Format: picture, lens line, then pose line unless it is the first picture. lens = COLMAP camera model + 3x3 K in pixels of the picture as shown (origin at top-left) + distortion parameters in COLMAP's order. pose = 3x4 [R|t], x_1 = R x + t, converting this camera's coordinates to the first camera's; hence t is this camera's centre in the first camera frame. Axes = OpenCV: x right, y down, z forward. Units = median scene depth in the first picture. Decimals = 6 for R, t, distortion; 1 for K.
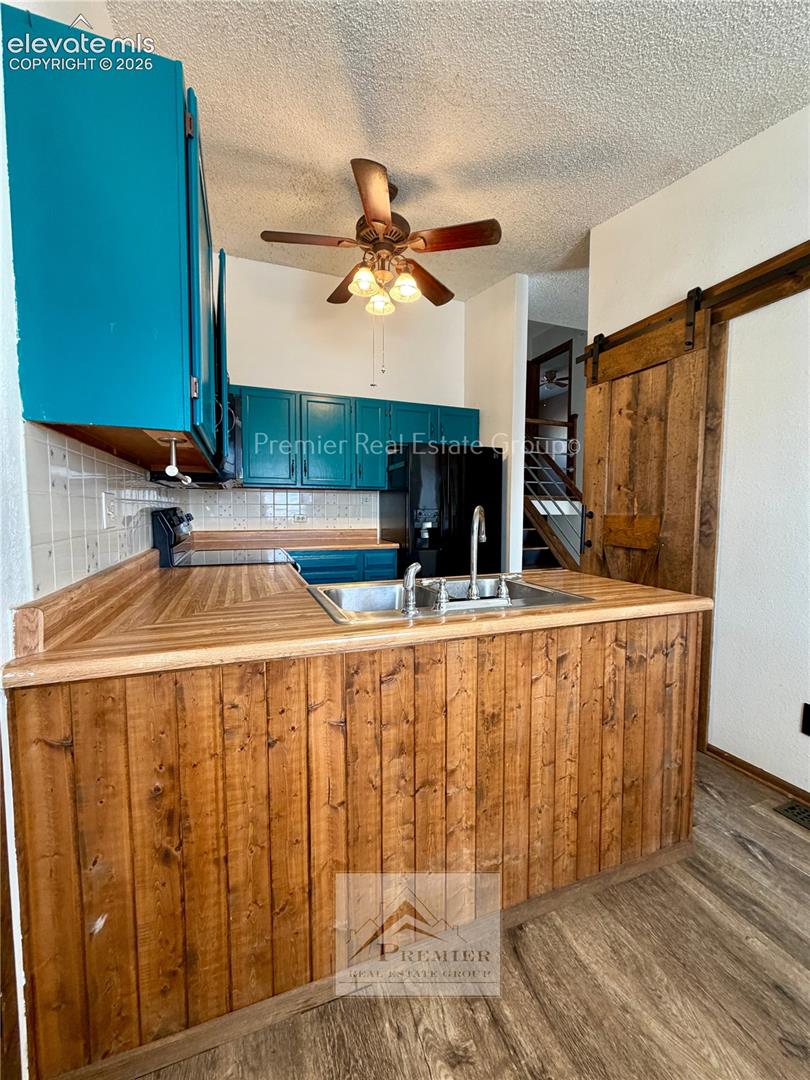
lens RADIAL K [[426.0, 0, 401.2], [0, 426.0, 532.9], [0, 0, 1]] dist [0.000708, -0.000423]
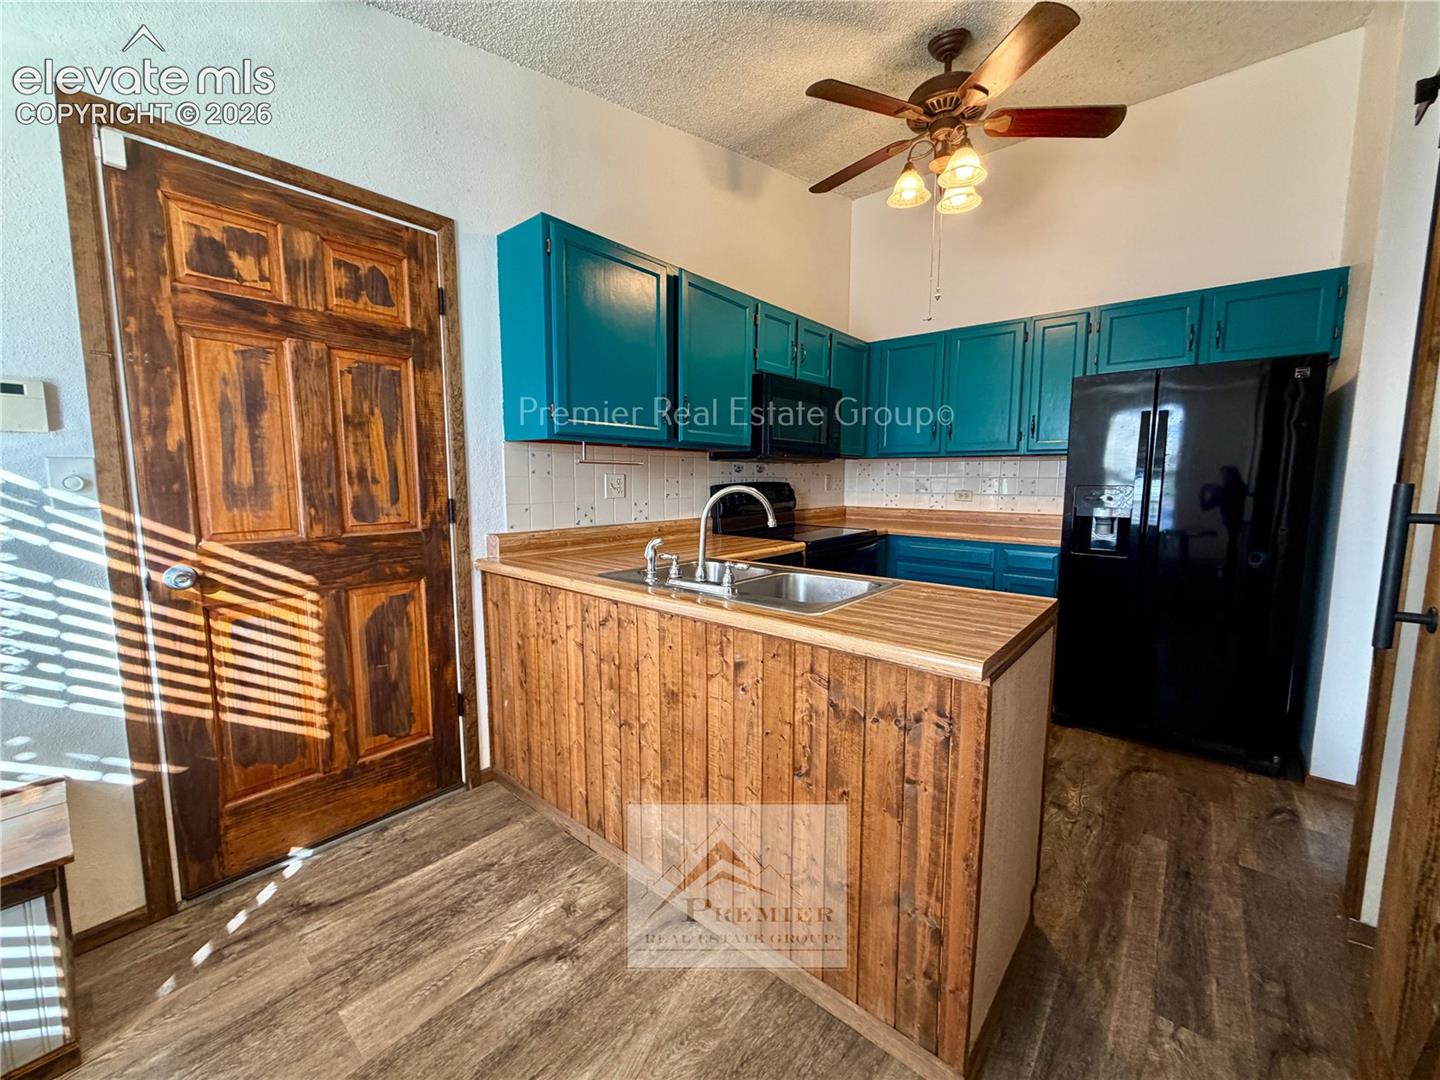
lens RADIAL K [[568.0, 0, 716.5], [0, 568.0, 539.3], [0, 0, 1]] dist [0.000708, -0.000423]
pose [[0.481427, 0.089304, -0.871925, 1.354494], [-0.052405, 0.995949, 0.073072, -0.039570], [0.874918, 0.010515, 0.484157, 0.411356]]
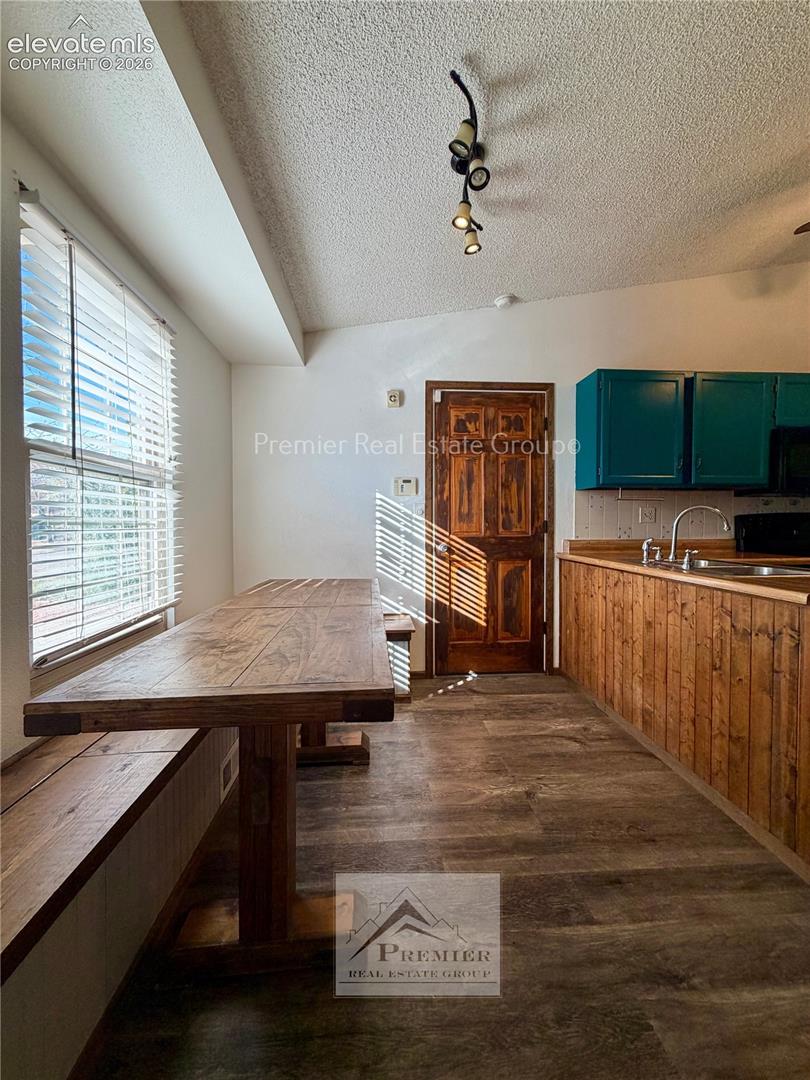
lens RADIAL K [[426.0, 0, 403.2], [0, 426.0, 535.5], [0, 0, 1]] dist [0.000708, -0.000423]
pose [[-0.300641, 0.016495, -0.953595, 2.150655], [-0.057889, 0.997691, 0.035509, 0.055189], [0.951979, 0.065878, -0.298992, 0.498173]]
